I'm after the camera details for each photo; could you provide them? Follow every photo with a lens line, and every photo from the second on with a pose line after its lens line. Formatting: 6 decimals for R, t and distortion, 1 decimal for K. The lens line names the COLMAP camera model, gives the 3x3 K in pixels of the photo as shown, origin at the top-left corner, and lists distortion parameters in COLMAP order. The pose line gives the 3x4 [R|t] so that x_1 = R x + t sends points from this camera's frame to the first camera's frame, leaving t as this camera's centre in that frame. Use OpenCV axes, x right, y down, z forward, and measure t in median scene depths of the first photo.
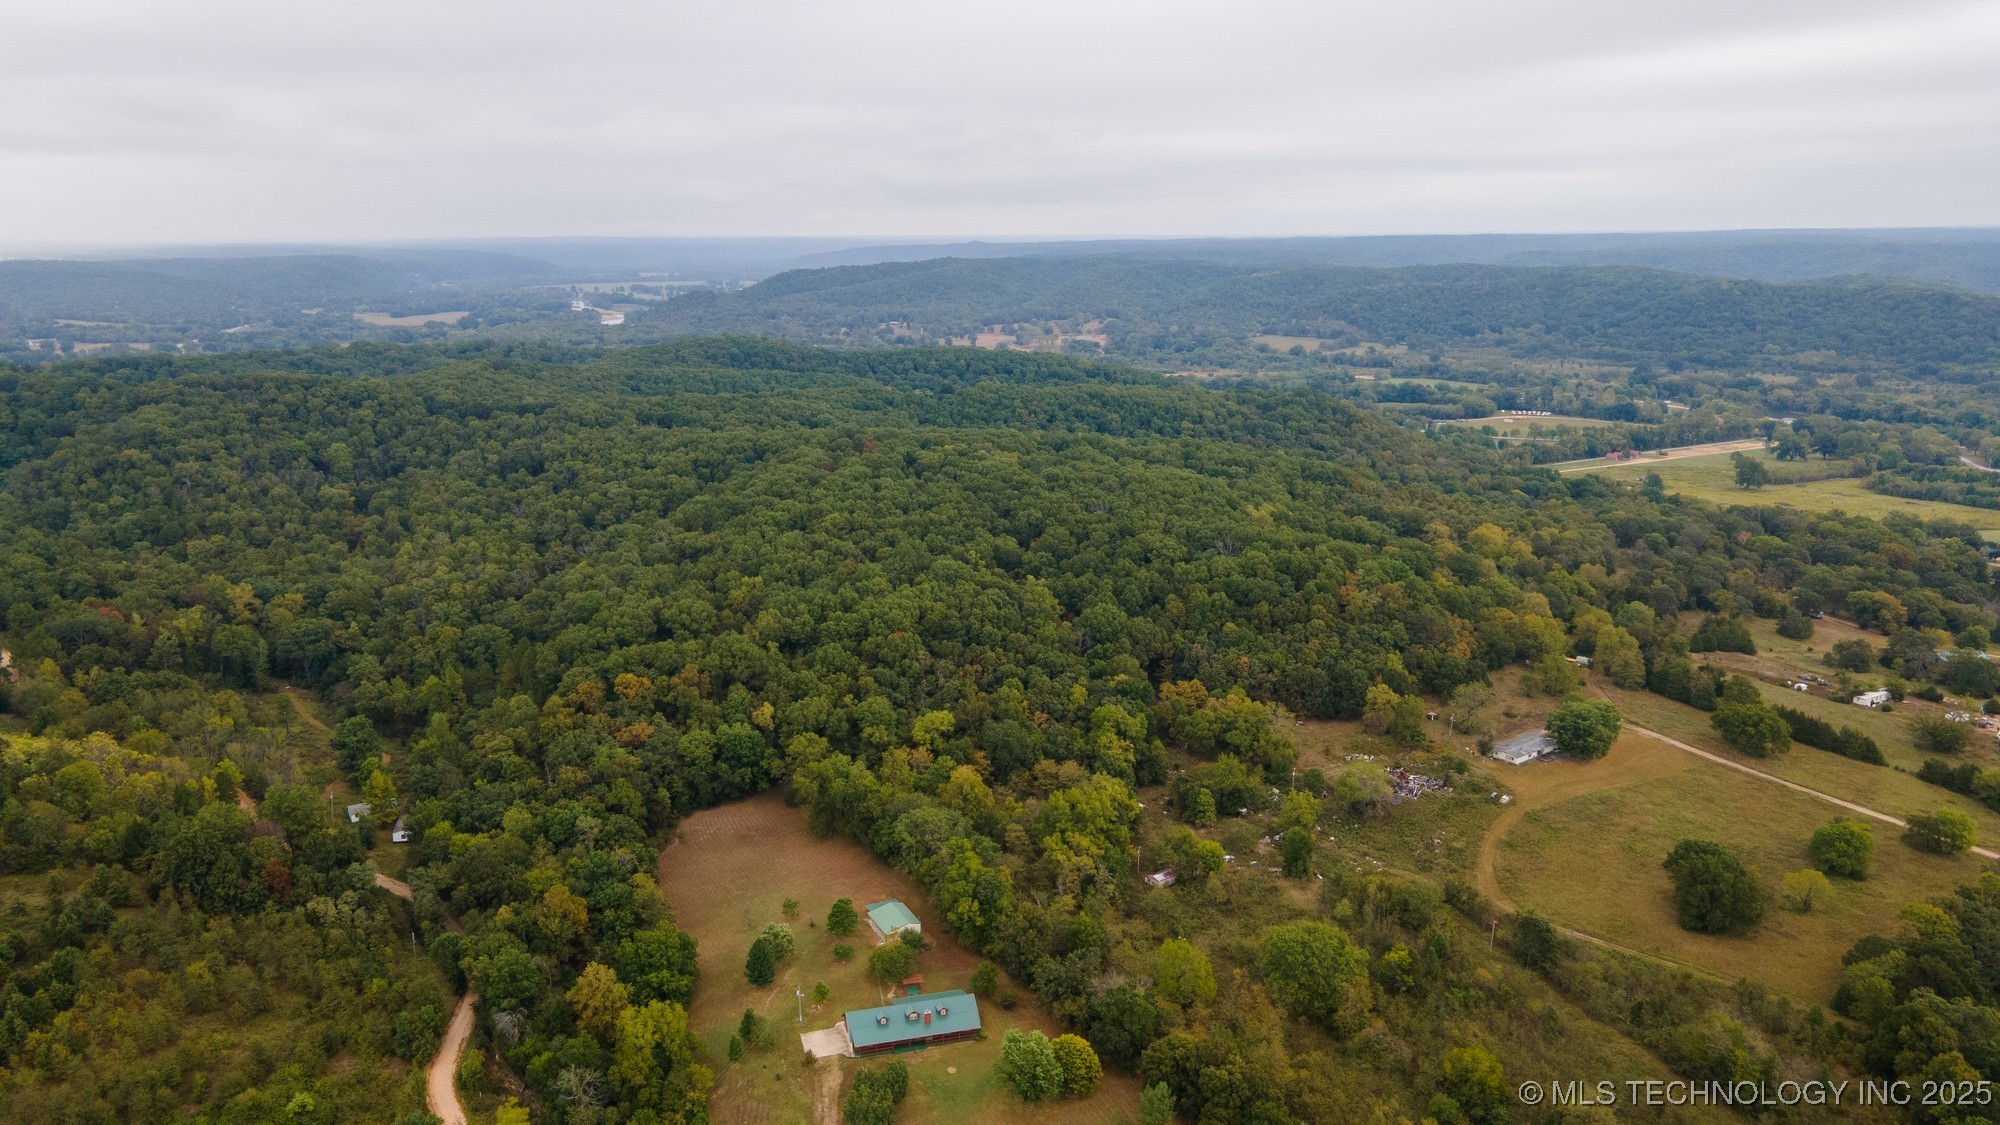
lens RADIAL K [[1463.4, 0, 1002.0], [0, 1463.4, 551.9], [0, 0, 1]] dist [0.020319, 0.044586]
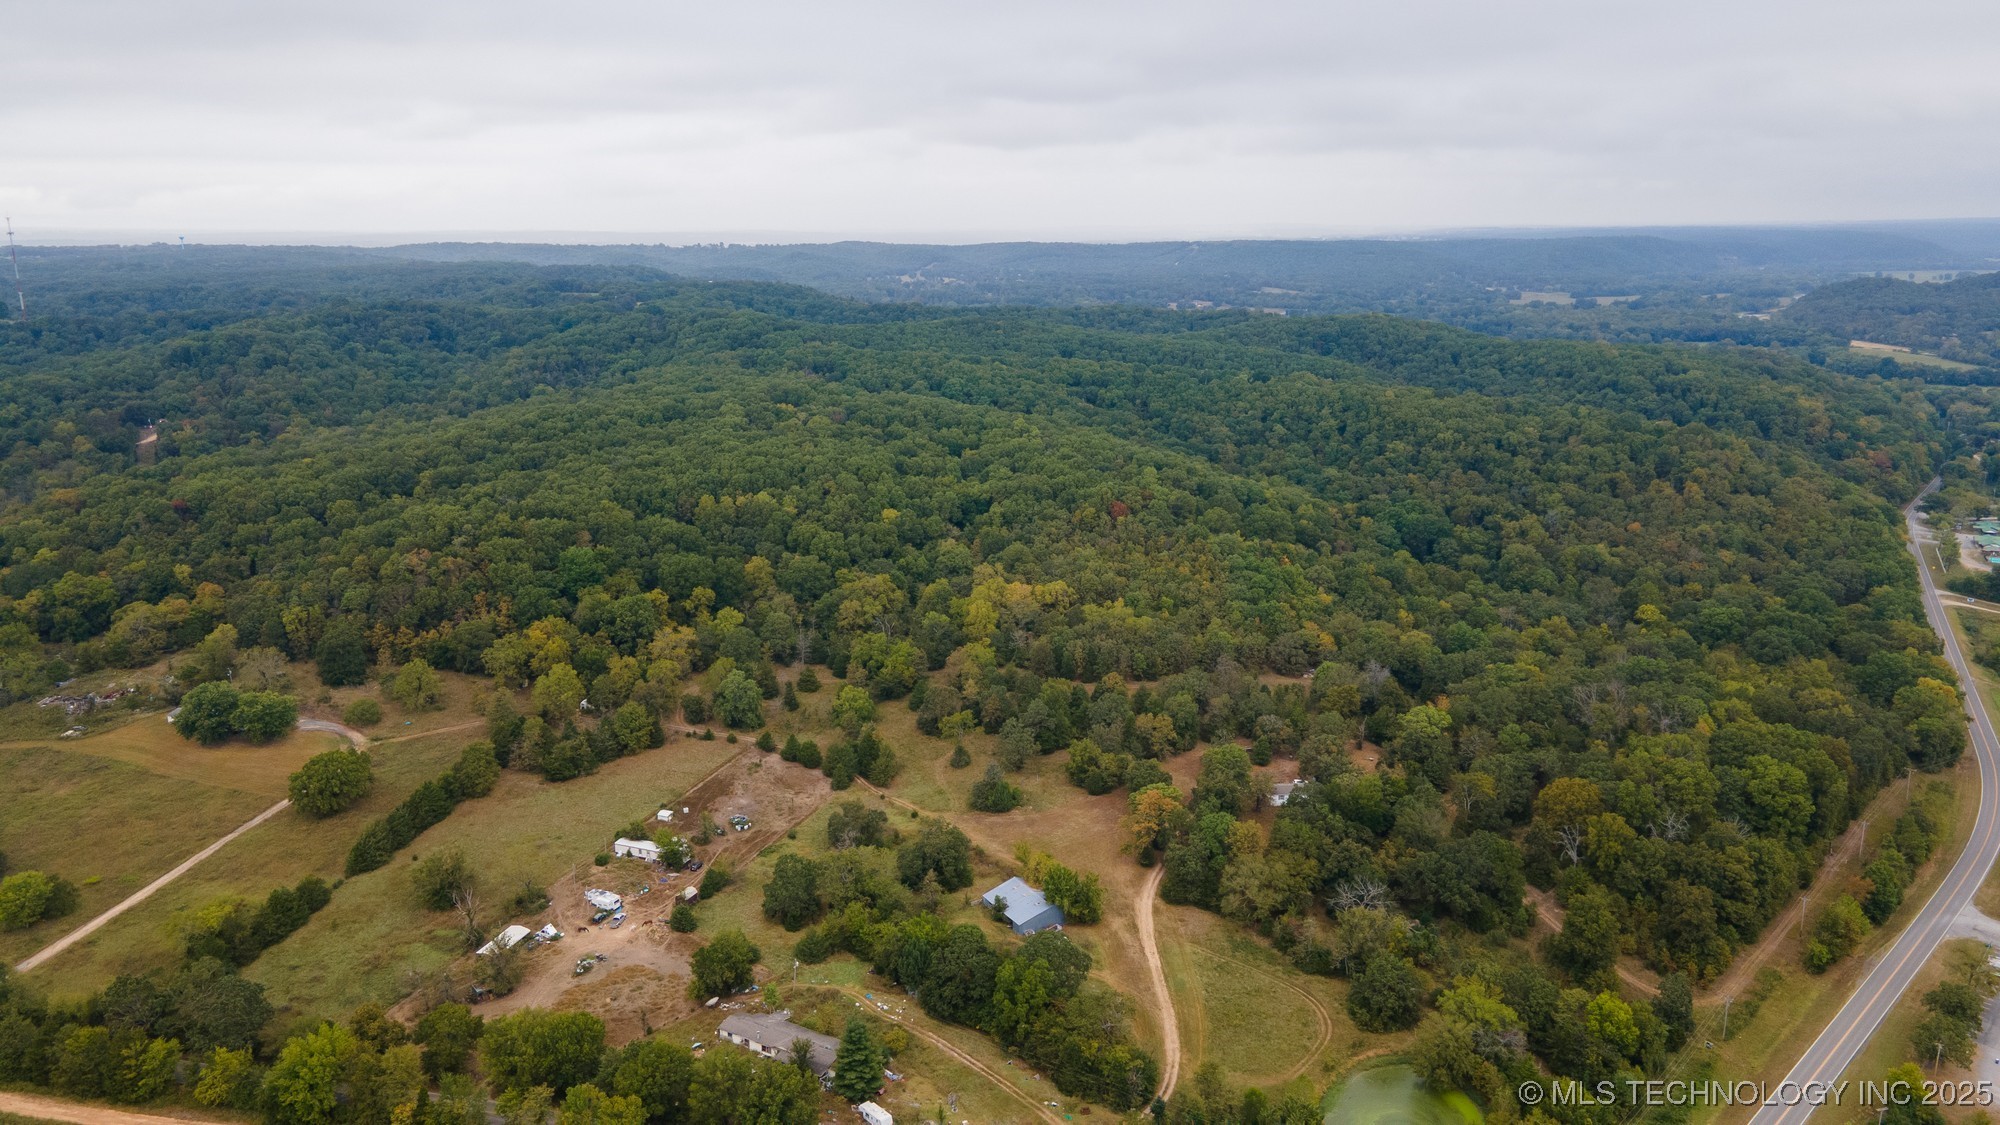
lens RADIAL K [[1463.4, 0, 1000.3], [0, 1463.4, 562.6], [0, 0, 1]] dist [0.020319, 0.044586]
pose [[0.574971, 0.191462, -0.795457, 0.825998], [-0.177004, 0.978318, 0.107534, -0.094445], [0.798798, 0.078970, 0.596393, 0.487233]]
